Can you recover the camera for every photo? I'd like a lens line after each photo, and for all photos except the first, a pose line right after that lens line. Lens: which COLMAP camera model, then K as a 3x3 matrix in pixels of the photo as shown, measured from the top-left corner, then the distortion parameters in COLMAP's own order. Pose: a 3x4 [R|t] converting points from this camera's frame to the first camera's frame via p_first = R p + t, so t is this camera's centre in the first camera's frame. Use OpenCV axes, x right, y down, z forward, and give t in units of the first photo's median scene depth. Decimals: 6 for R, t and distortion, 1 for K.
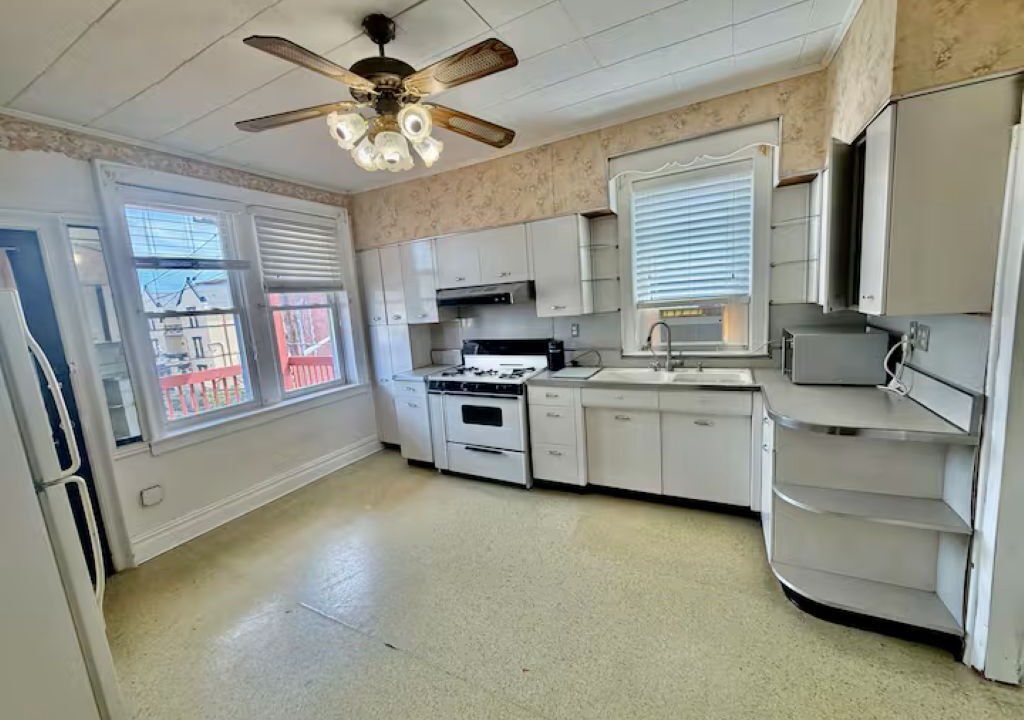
lens RADIAL K [[407.9, 0, 508.1], [0, 407.9, 361.2], [0, 0, 1]] dist [-0.000927, -0.000485]
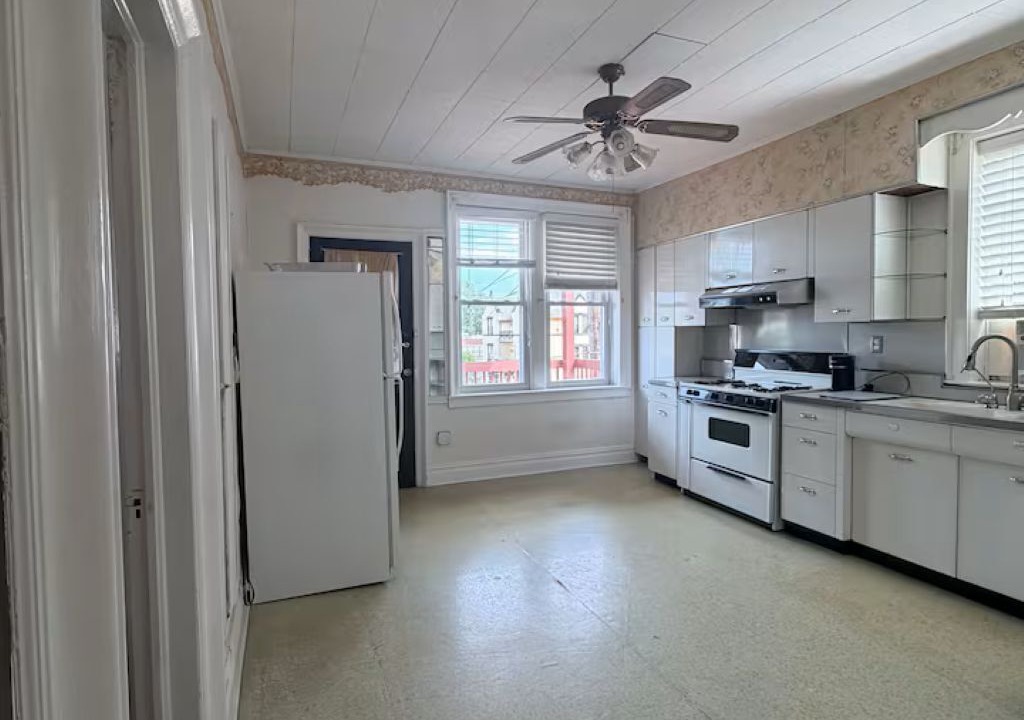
lens RADIAL K [[557.9, 0, 514.0], [0, 557.9, 358.1], [0, 0, 1]] dist [-0.002130, -0.000547]
pose [[0.772590, 0.090082, -0.628482, 0.311918], [-0.138325, 0.989987, -0.028145, 0.074597], [0.619654, 0.108680, 0.777315, -0.216220]]
